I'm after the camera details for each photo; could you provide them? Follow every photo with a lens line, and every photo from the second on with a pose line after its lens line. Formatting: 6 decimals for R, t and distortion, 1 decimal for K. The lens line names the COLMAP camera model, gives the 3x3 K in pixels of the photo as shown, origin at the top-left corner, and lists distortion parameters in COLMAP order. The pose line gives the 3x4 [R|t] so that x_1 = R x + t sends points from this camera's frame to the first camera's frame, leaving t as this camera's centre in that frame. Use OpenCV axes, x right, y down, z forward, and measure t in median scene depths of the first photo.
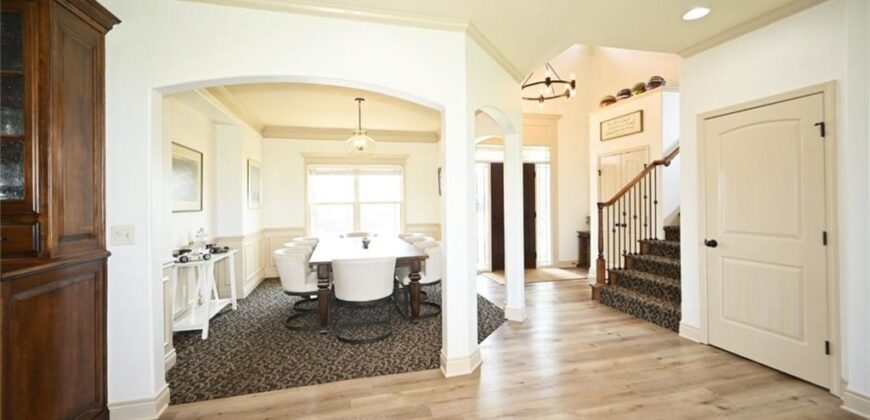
lens RADIAL K [[348.6, 0, 434.5], [0, 348.6, 199.8], [0, 0, 1]] dist [0.000535, 0.000066]
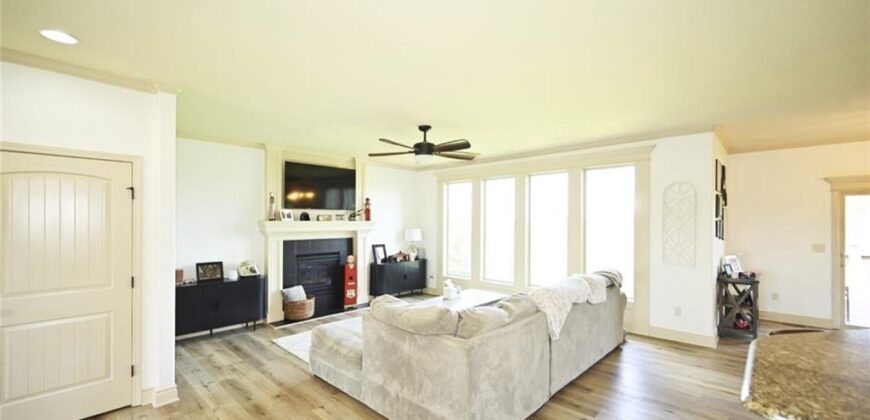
lens RADIAL K [[348.4, 0, 437.3], [0, 348.4, 222.2], [0, 0, 1]] dist [0.000717, -0.000159]
pose [[-0.528862, 0.014223, 0.848589, -0.243317], [0.003755, 0.999889, -0.014419, -0.038863], [-0.848700, -0.004439, -0.528857, 0.365065]]
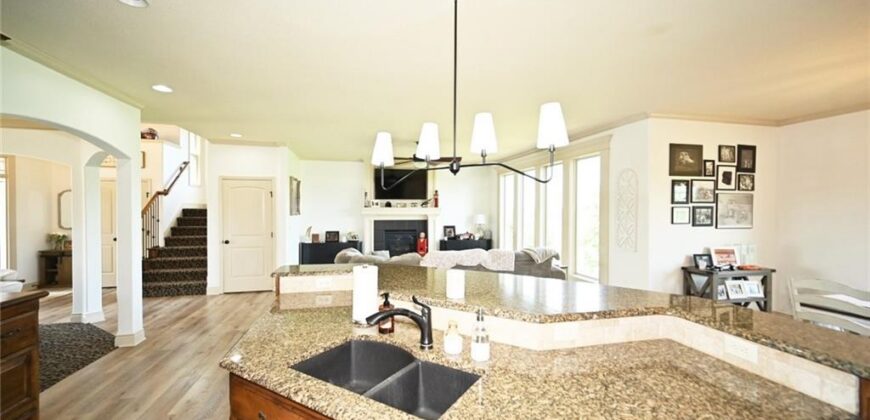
lens RADIAL K [[344.7, 0, 433.3], [0, 344.7, 214.6], [0, 0, 1]] dist [0.000546, 0.000042]
pose [[0.021775, -0.000790, 0.999763, -0.749827], [-0.008627, 0.999962, 0.000978, -0.028821], [-0.999726, -0.008646, 0.021767, -0.149885]]
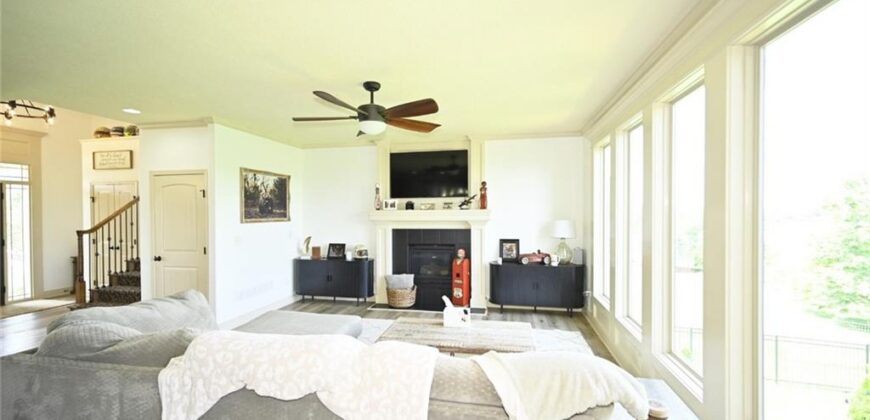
lens RADIAL K [[351.2, 0, 433.7], [0, 351.2, 216.8], [0, 0, 1]] dist [-0.001412, -0.000158]
pose [[0.440823, -0.003071, 0.897589, -0.027382], [-0.005813, 0.999963, 0.006277, -0.047162], [-0.897575, -0.007985, 0.440789, -0.481587]]
